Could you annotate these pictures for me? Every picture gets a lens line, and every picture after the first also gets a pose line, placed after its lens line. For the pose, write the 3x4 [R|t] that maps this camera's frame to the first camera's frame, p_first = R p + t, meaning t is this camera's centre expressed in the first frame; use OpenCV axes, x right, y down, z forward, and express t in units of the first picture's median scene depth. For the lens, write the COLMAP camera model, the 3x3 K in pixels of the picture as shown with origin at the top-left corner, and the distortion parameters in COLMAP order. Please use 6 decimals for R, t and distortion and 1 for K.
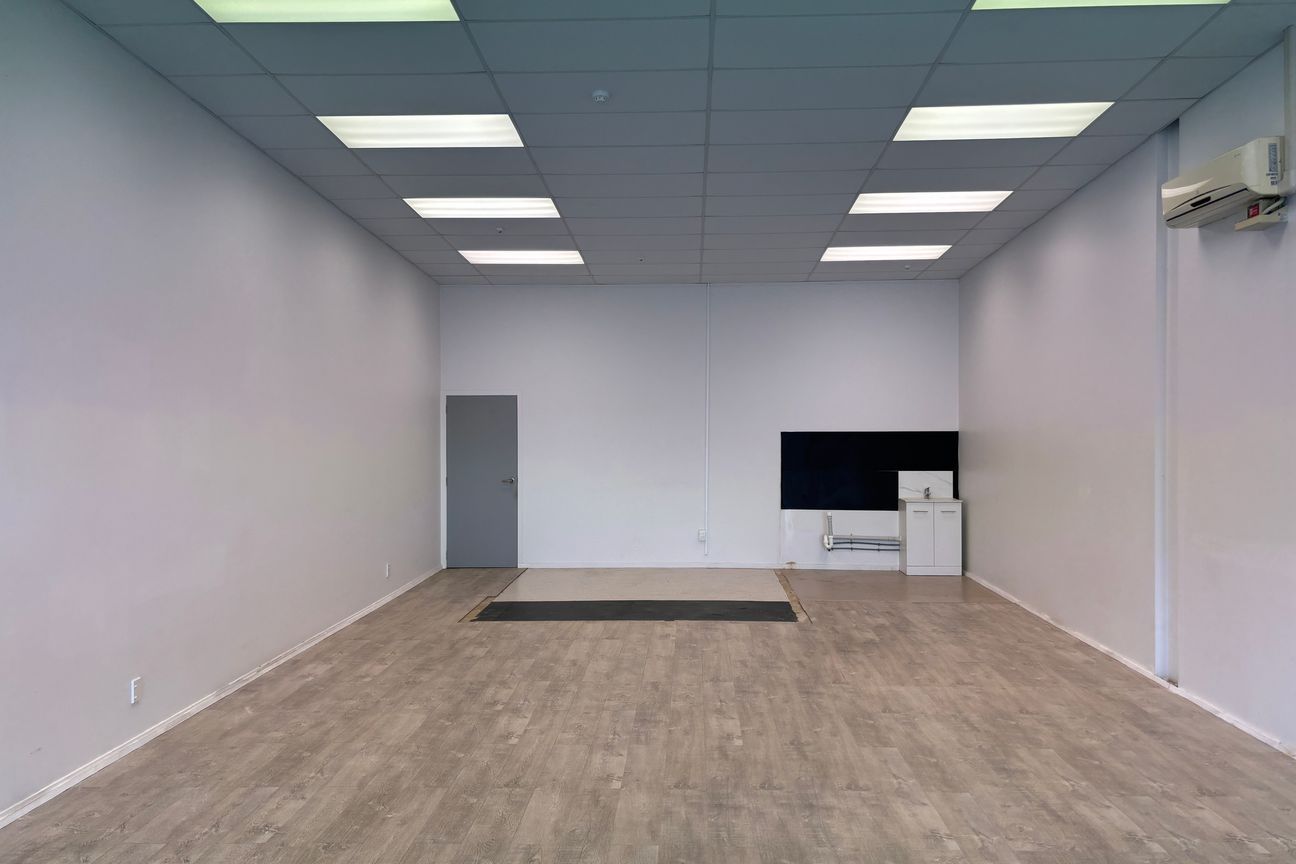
lens RADIAL K [[981.9, 0, 654.3], [0, 981.9, 432.1], [0, 0, 1]] dist [0.042713, -0.040052]
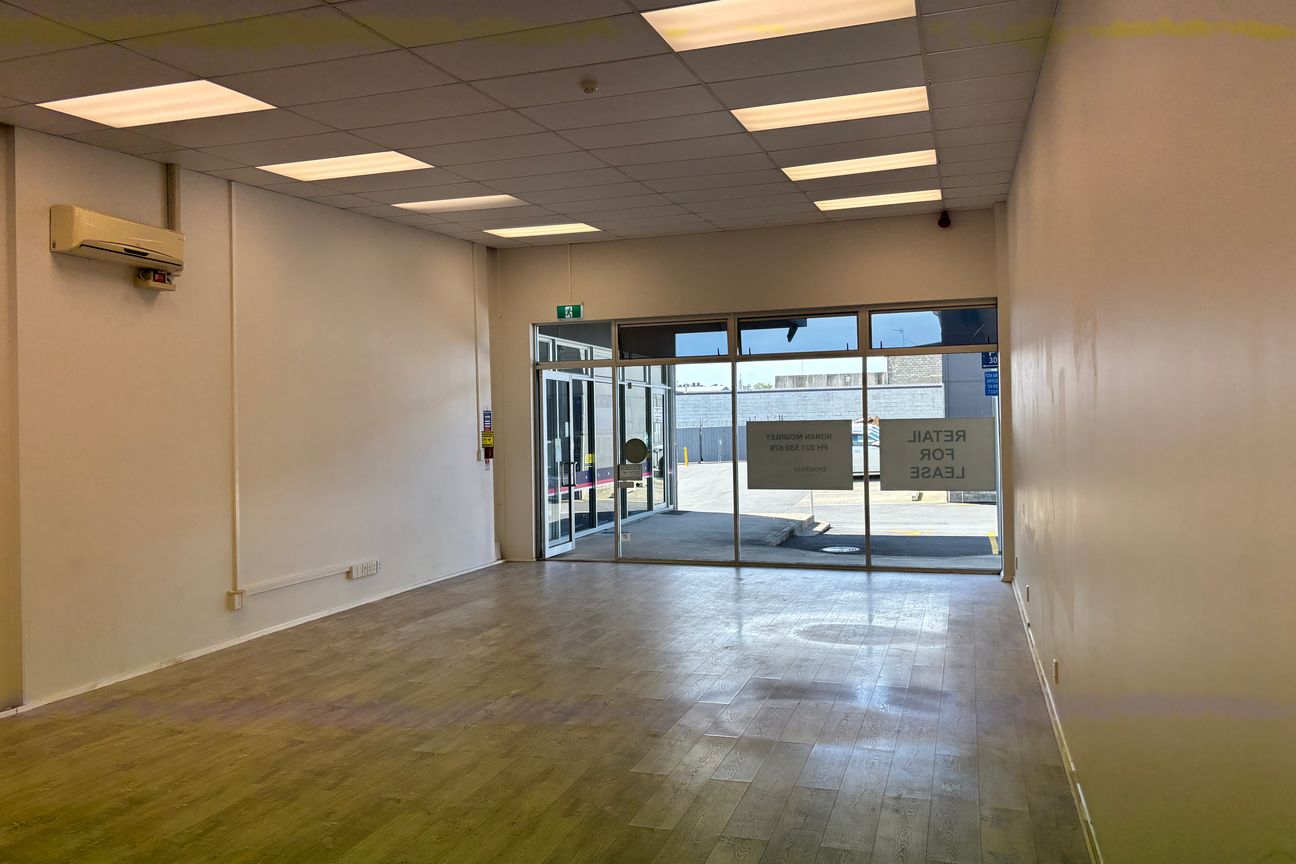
lens RADIAL K [[994.5, 0, 630.0], [0, 994.5, 394.9], [0, 0, 1]] dist [0.039815, 0.000116]
pose [[-0.957924, 0.031773, 0.285257, -0.359894], [0.025838, 0.999365, -0.024545, -0.010350], [-0.285856, -0.016142, -0.958137, 1.889606]]
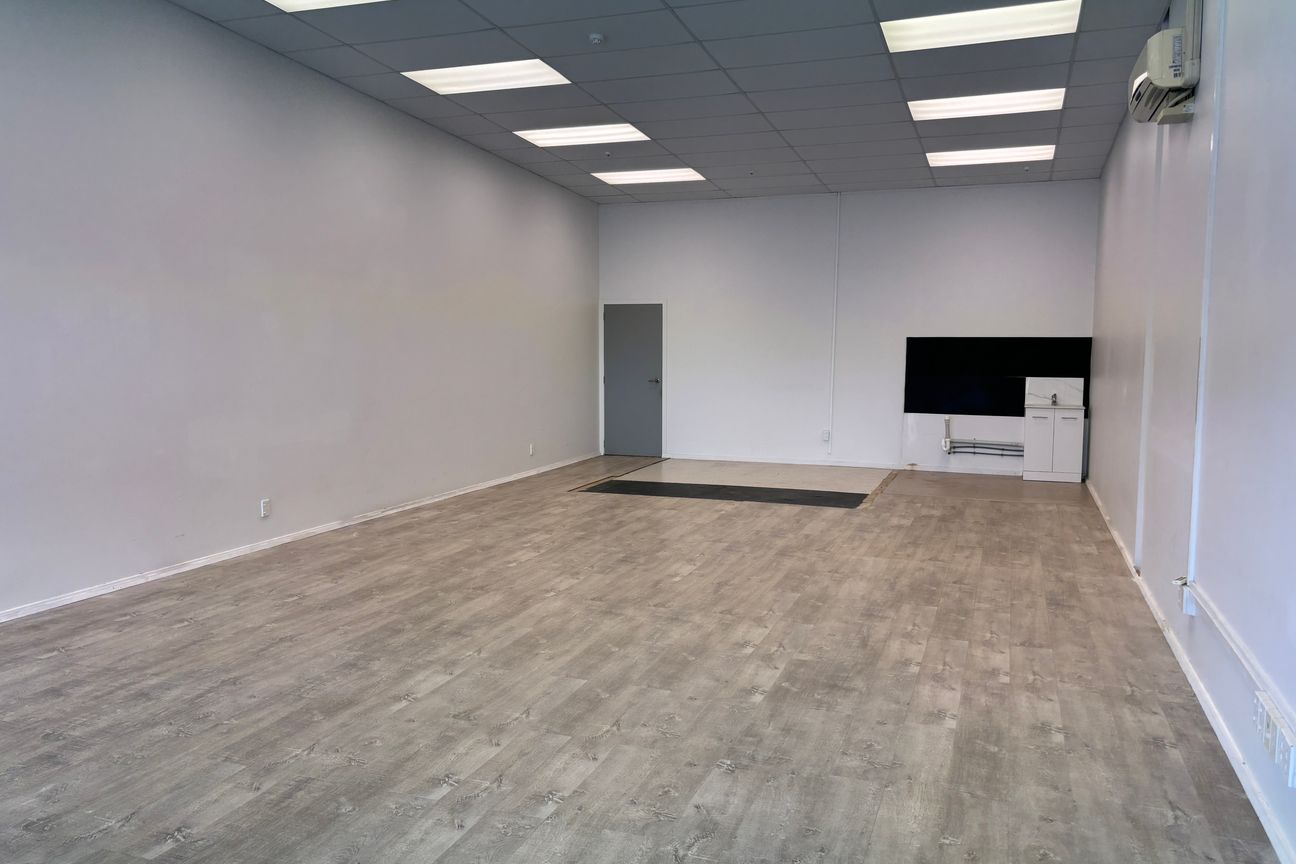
lens RADIAL K [[972.1, 0, 648.0], [0, 972.1, 432.0], [0, 0, 1]] dist [0.075161, -0.121376]
pose [[0.951006, 0.035603, -0.307116, 0.367622], [-0.009719, 0.996299, 0.085404, 0.026577], [0.309020, -0.078235, 0.947832, -0.122275]]
